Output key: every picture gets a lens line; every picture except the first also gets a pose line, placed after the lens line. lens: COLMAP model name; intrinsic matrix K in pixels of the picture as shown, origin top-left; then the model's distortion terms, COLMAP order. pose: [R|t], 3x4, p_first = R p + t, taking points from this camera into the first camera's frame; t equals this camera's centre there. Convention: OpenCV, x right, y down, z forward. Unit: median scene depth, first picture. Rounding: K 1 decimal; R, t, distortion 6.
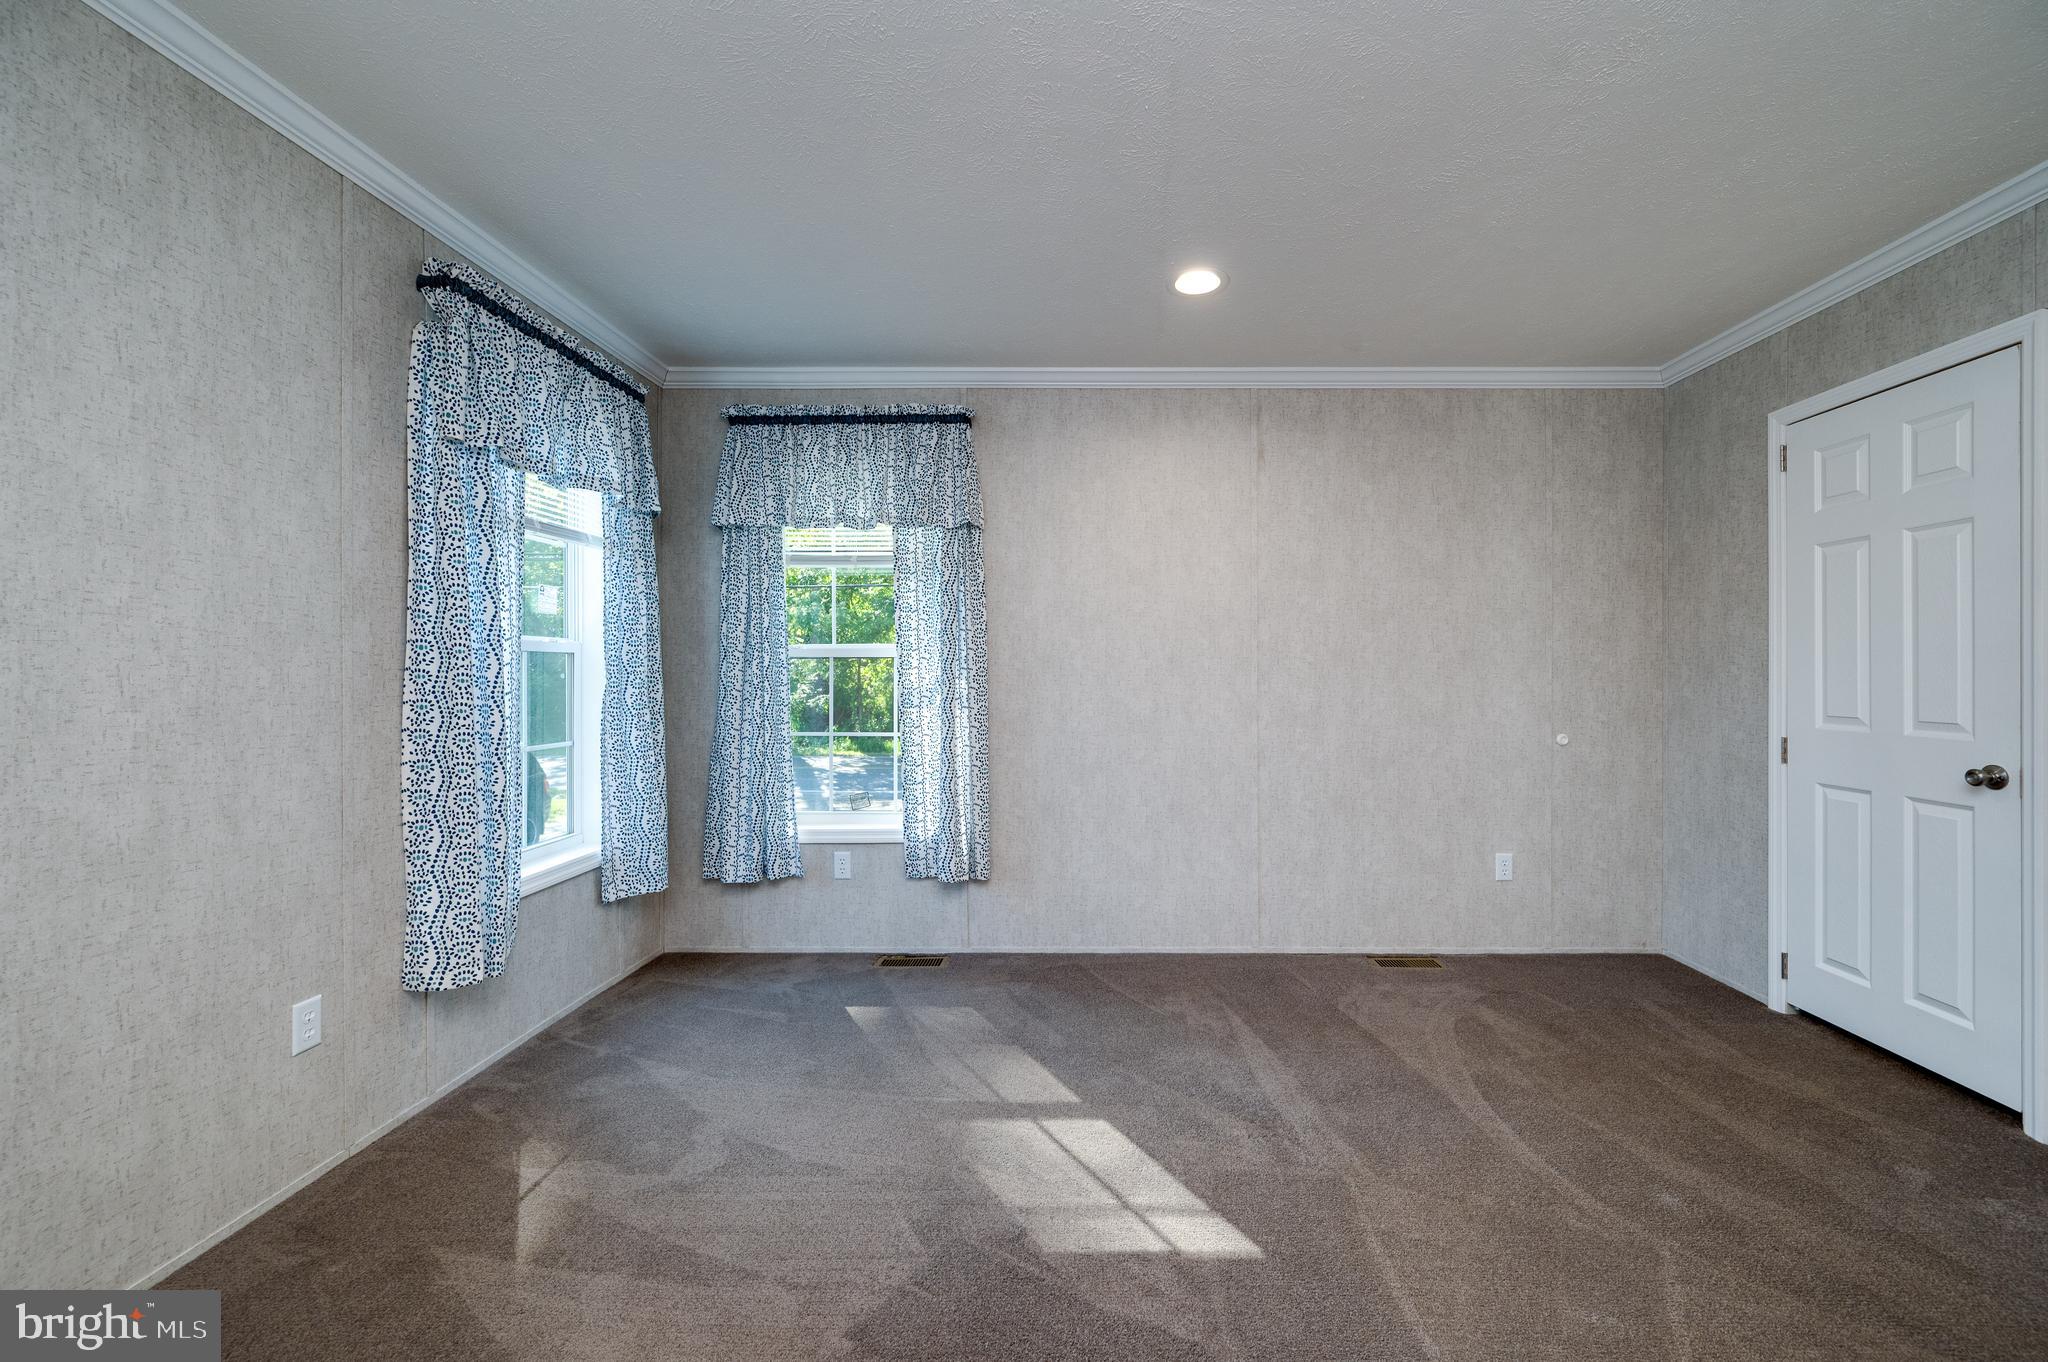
lens RADIAL K [[824.8, 0, 1085.8], [0, 824.8, 666.3], [0, 0, 1]] dist [0.000482, 0.000125]
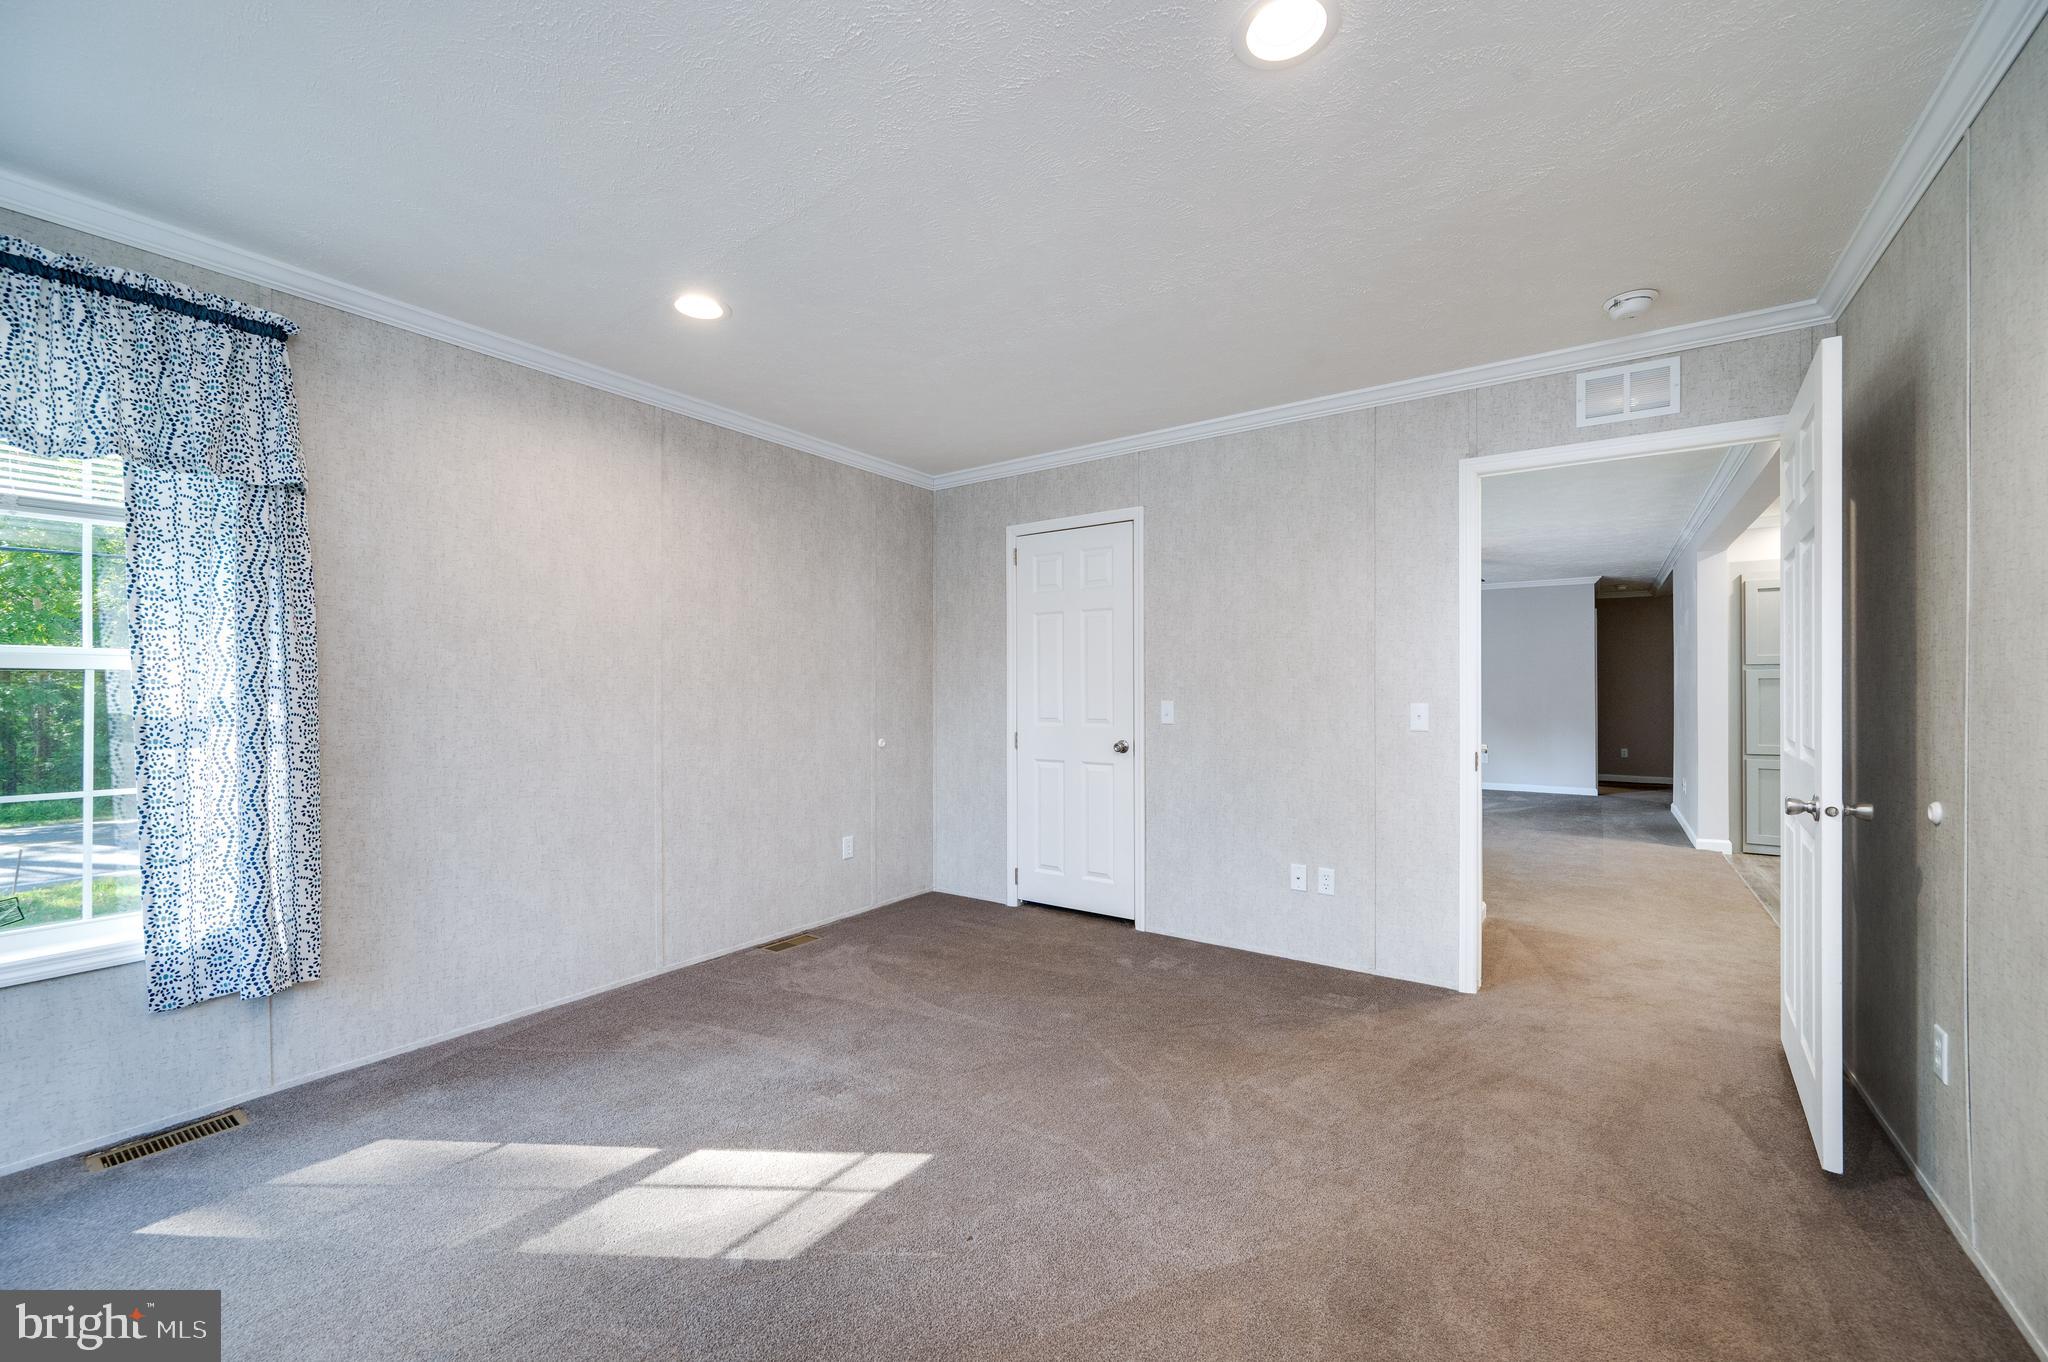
lens RADIAL K [[801.8, 0, 1012.4], [0, 801.8, 680.9], [0, 0, 1]] dist [-0.000149, 0.000058]
pose [[0.578233, 0.009176, 0.815820, -0.342708], [-0.003417, 0.999955, -0.008825, 0.000715], [-0.815864, 0.002315, 0.578239, 0.093249]]
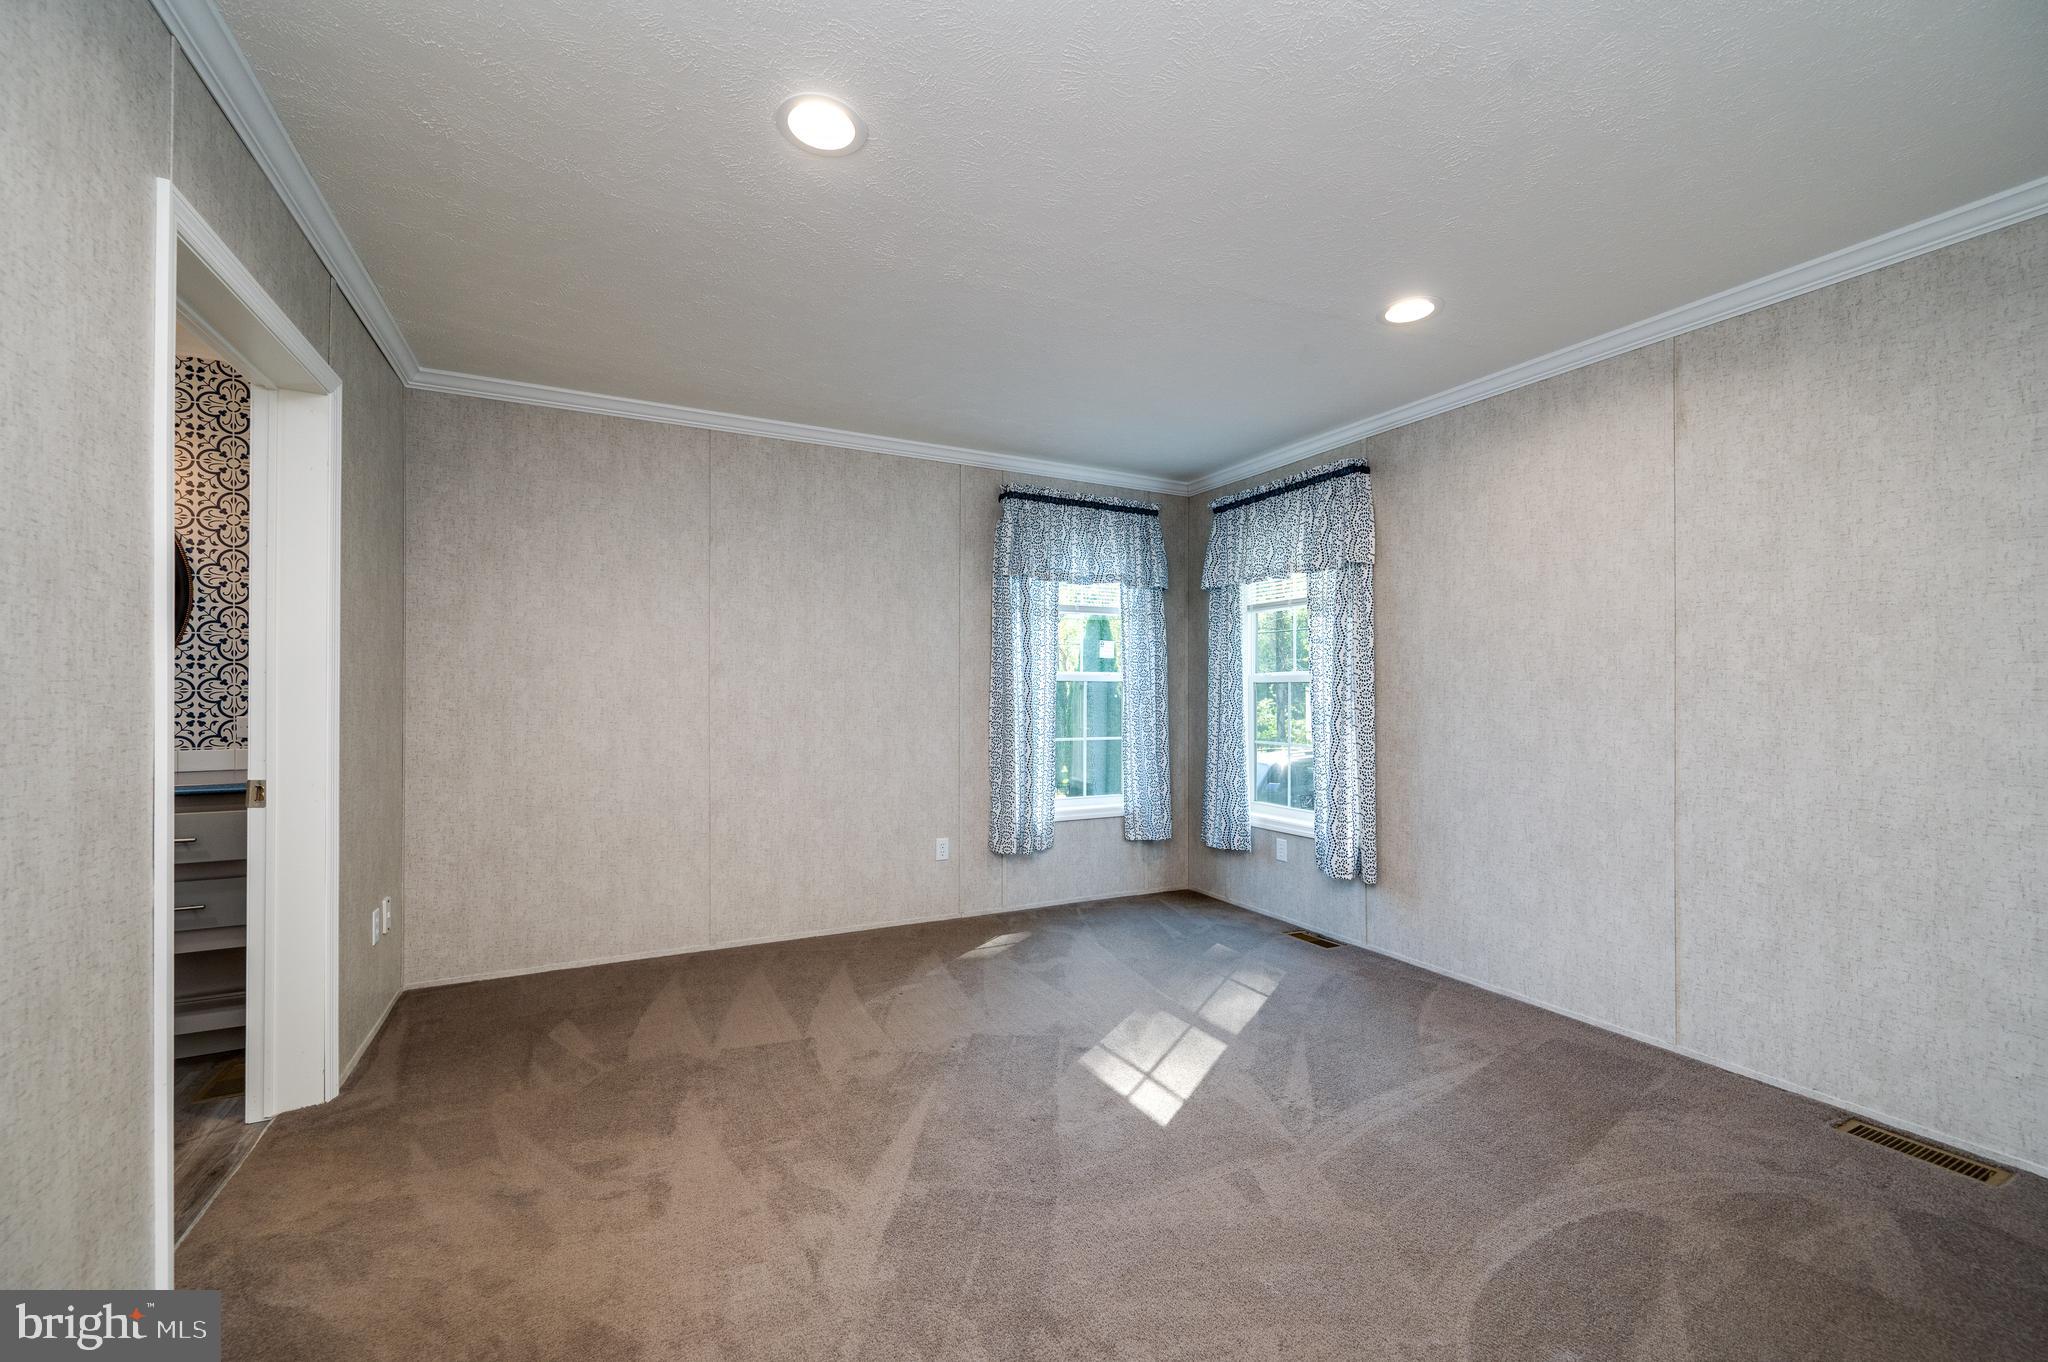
lens RADIAL K [[801.8, 0, 1012.4], [0, 801.8, 680.9], [0, 0, 1]] dist [-0.000149, 0.000058]
pose [[0.462749, -0.012441, -0.886402, 0.602767], [0.001604, 0.999912, -0.013196, 0.002481], [0.886488, 0.004684, 0.462728, 0.084217]]
